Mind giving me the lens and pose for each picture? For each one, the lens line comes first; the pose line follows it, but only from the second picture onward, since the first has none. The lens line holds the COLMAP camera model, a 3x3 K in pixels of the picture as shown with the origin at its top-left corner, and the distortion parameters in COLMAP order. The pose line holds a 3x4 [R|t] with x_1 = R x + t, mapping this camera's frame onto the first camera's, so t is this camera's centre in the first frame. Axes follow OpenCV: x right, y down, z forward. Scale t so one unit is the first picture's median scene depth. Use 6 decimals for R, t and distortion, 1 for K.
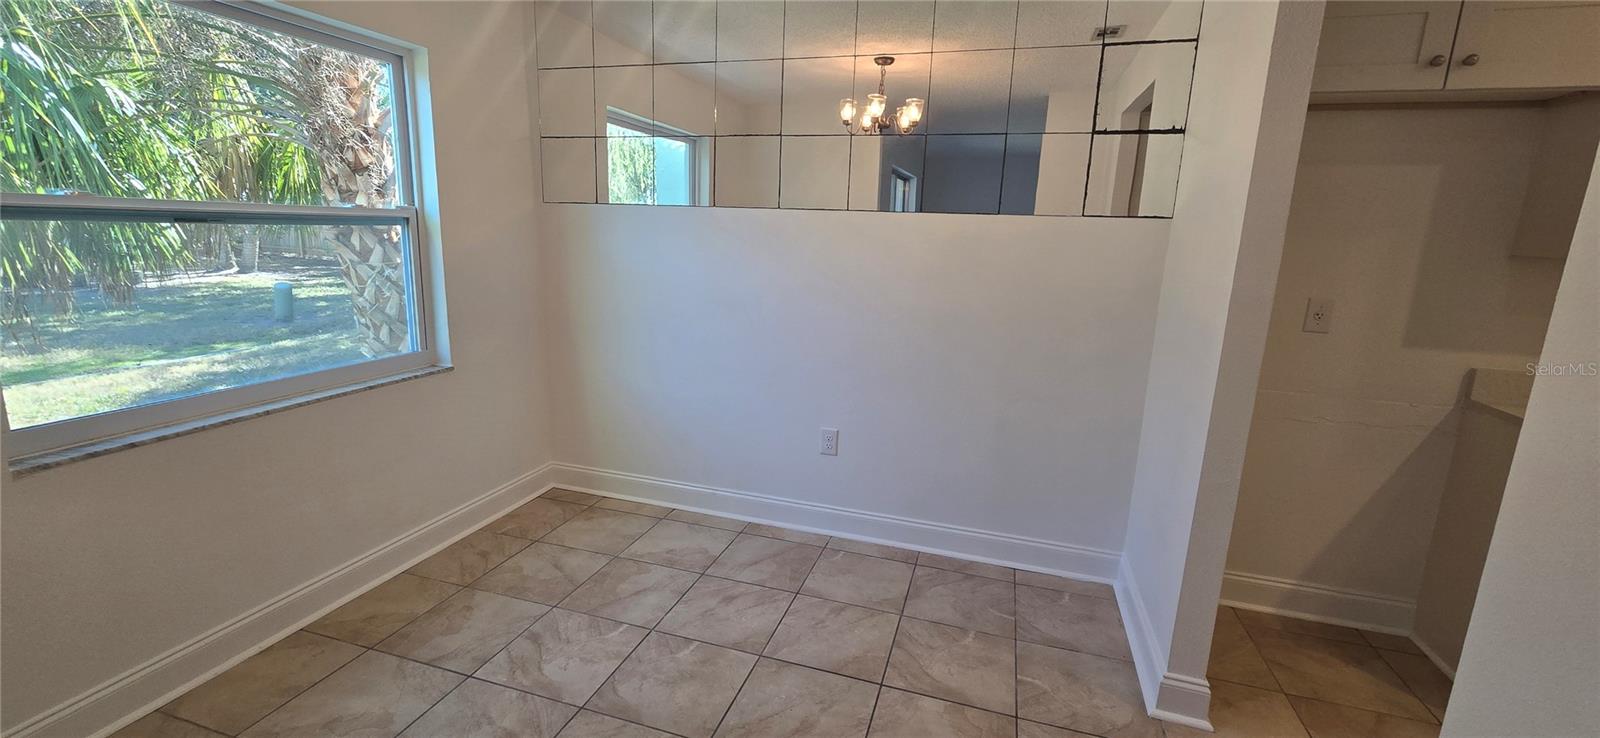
lens RADIAL K [[654.8, 0, 796.0], [0, 654.8, 362.3], [0, 0, 1]] dist [-0.000002, 0.000051]
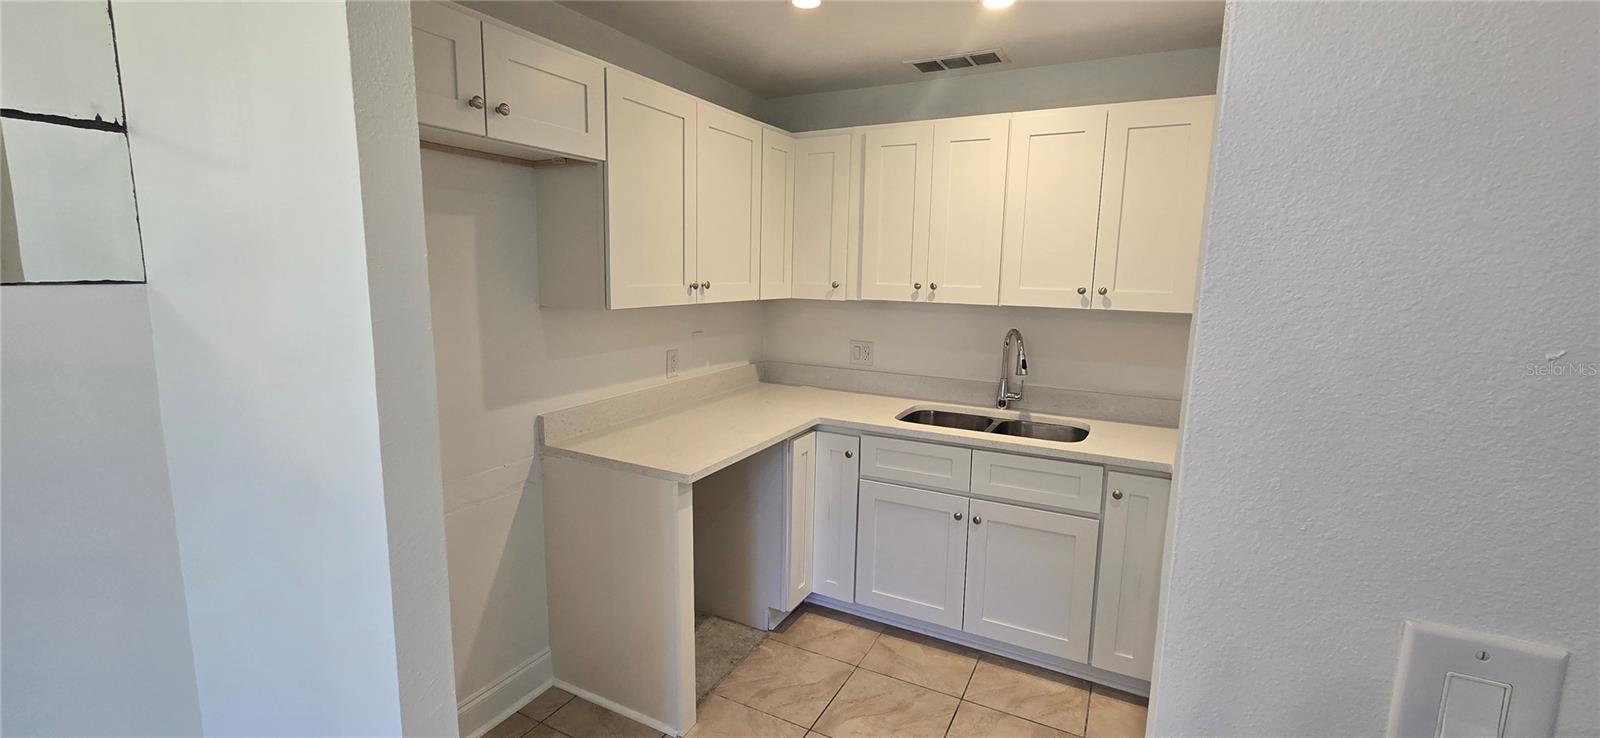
lens RADIAL K [[654.8, 0, 796.0], [0, 654.8, 362.3], [0, 0, 1]] dist [-0.000002, 0.000051]
pose [[0.176544, -0.181166, 0.967477, 0.091784], [0.177792, 0.972617, 0.149686, -0.106009], [-0.968102, 0.145584, 0.203919, 0.272533]]
